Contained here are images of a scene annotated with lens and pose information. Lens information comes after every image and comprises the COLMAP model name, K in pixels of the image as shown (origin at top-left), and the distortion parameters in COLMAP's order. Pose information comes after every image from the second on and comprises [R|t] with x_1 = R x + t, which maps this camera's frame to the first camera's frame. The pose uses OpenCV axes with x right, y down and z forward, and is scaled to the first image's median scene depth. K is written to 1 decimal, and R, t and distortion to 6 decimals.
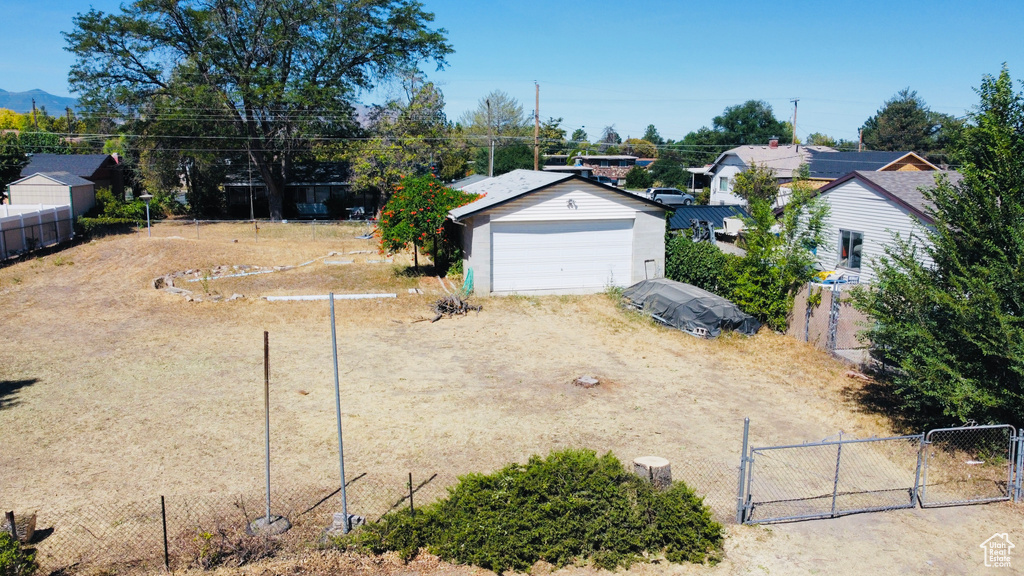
lens RADIAL K [[772.4, 0, 511.0], [0, 772.4, 290.6], [0, 0, 1]] dist [0.008527, -0.012631]
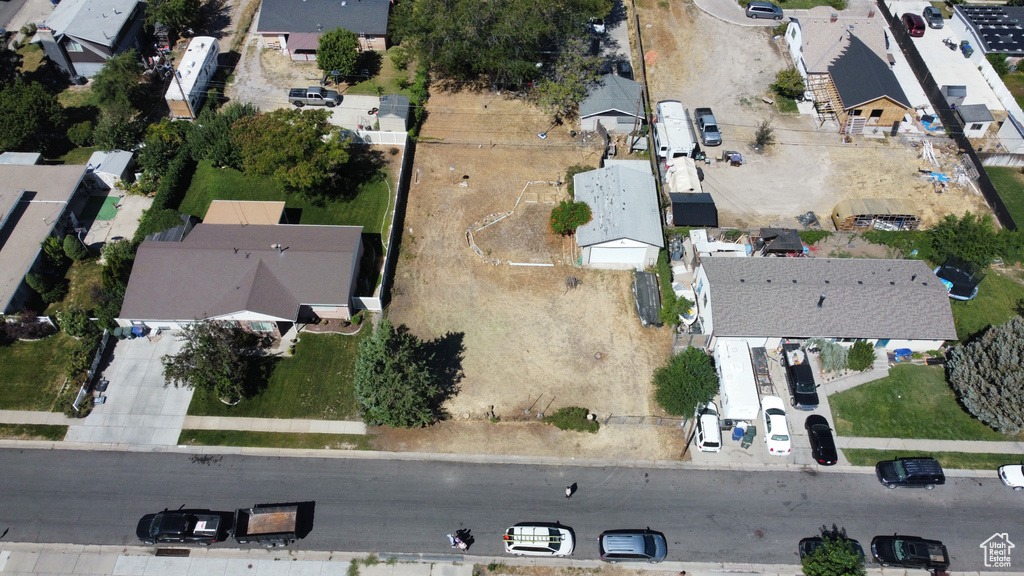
lens RADIAL K [[772.4, 0, 512.2], [0, 772.4, 289.9], [0, 0, 1]] dist [0.008527, -0.012631]
pose [[0.978066, 0.165325, -0.126704, 0.090444], [-0.046923, 0.767536, 0.639286, -2.099525], [0.202940, -0.619318, 0.758459, -1.485881]]
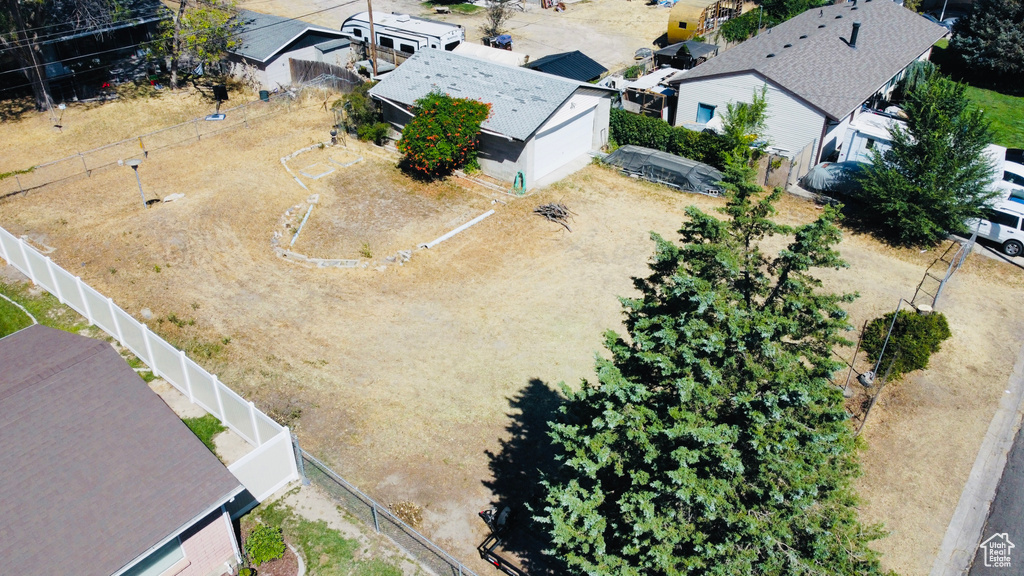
lens RADIAL K [[772.4, 0, 508.9], [0, 772.4, 288.8], [0, 0, 1]] dist [0.008527, -0.012631]
pose [[0.760964, -0.348655, 0.547151, -1.087433], [0.108242, 0.899740, 0.422791, -0.517912], [-0.639702, -0.262504, 0.722408, 0.017654]]
